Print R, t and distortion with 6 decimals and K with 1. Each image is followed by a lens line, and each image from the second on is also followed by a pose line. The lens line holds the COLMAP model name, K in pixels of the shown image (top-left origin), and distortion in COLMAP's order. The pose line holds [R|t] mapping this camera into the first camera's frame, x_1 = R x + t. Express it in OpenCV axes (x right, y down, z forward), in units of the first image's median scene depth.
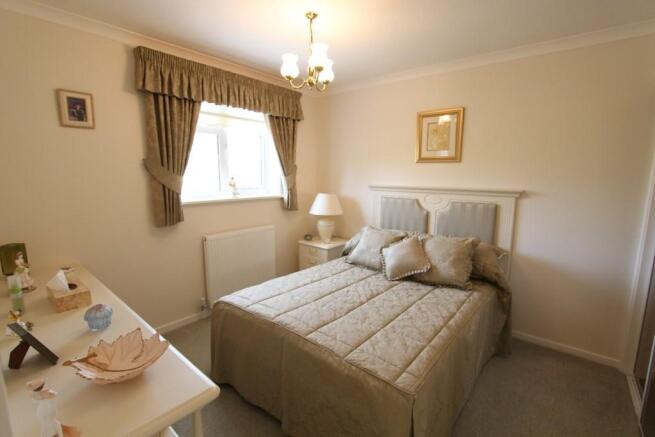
lens RADIAL K [[302.4, 0, 327.4], [0, 302.4, 218.4], [0, 0, 1]] dist [-0.022736, 0.005222]
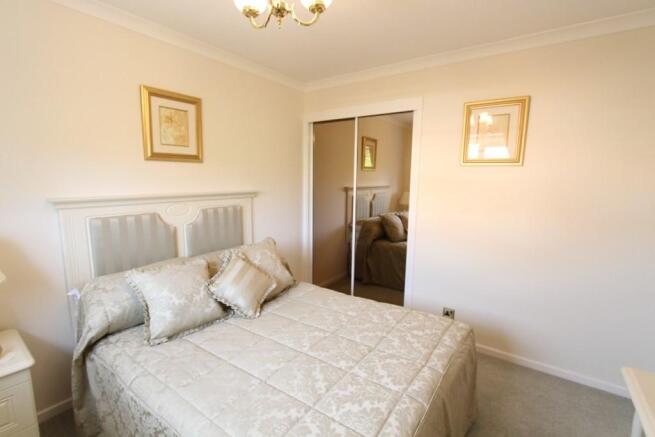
lens RADIAL K [[302.4, 0, 326.5], [0, 302.4, 216.9], [0, 0, 1]] dist [-0.022736, 0.005222]
pose [[-0.081522, -0.133329, 0.987713, -0.451774], [0.144987, 0.978884, 0.144103, -0.106557], [-0.986070, 0.154953, -0.060469, 0.719255]]
